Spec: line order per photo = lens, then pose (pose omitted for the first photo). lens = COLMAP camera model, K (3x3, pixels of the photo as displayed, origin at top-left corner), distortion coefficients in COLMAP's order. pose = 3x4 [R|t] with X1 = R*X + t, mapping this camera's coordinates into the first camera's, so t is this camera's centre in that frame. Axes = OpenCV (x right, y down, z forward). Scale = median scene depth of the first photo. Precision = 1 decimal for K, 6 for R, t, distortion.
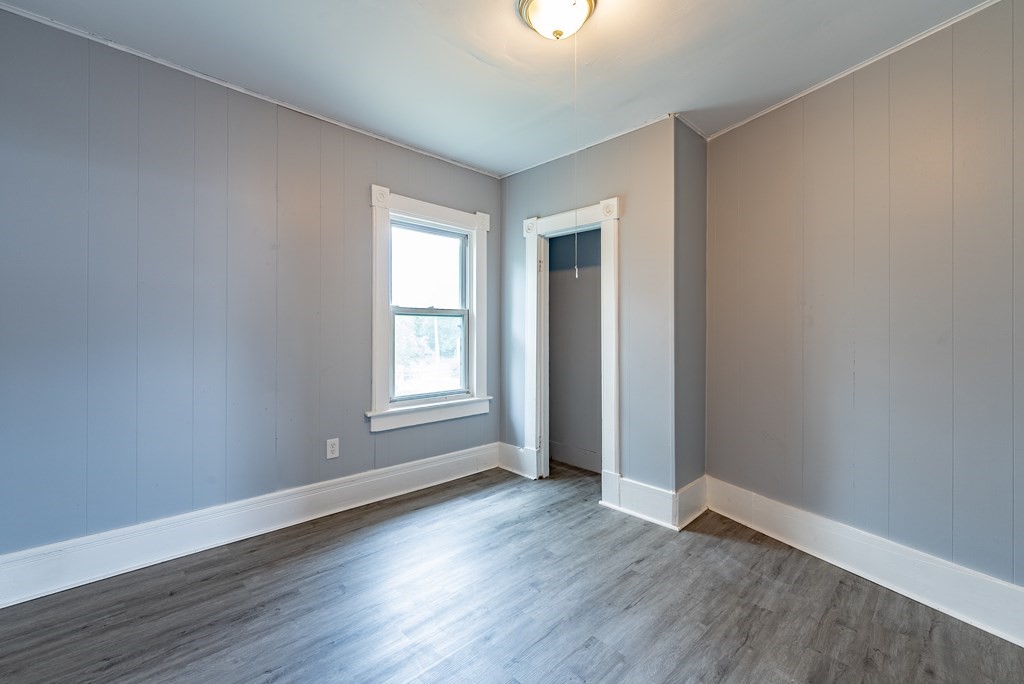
lens RADIAL K [[418.7, 0, 512.8], [0, 418.7, 333.1], [0, 0, 1]] dist [0.000204, -0.000340]
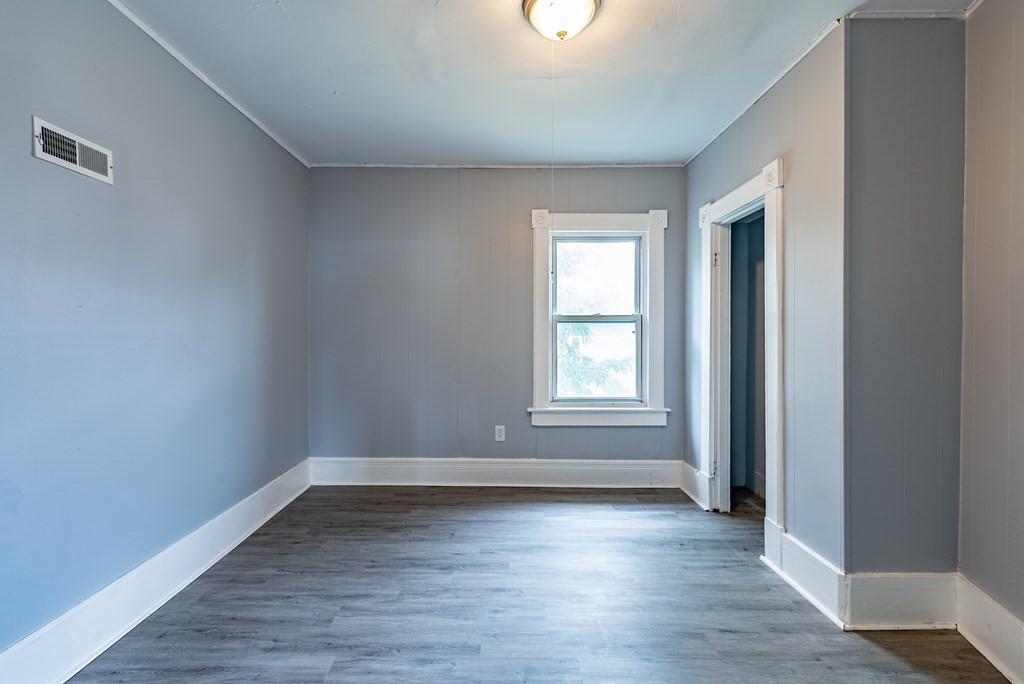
lens RADIAL K [[423.0, 0, 507.8], [0, 423.0, 341.4], [0, 0, 1]] dist [0.000385, -0.000320]
pose [[0.725796, 0.002883, -0.687904, 0.412448], [0.000870, 0.999987, 0.005109, -0.000346], [0.687909, -0.004307, 0.725784, 0.111297]]
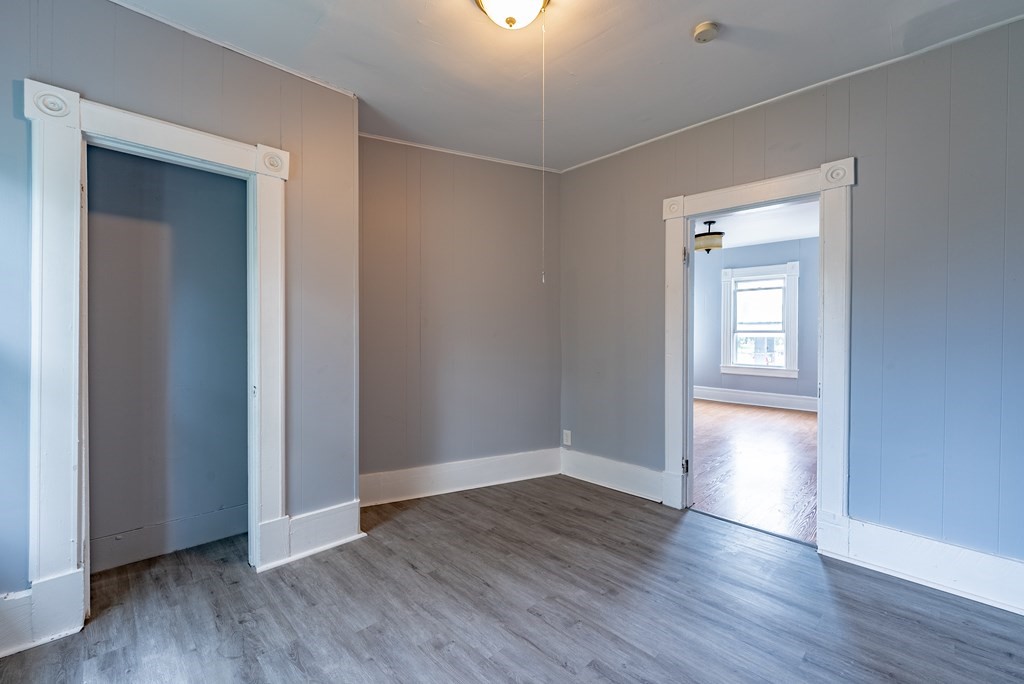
lens RADIAL K [[434.2, 0, 504.6], [0, 434.2, 332.5], [0, 0, 1]] dist [0.000758, 0.000082]
pose [[0.014357, -0.010317, 0.999844, -0.526005], [-0.004383, 0.999937, 0.010381, -0.007750], [-0.999887, -0.004531, 0.014311, 0.585301]]
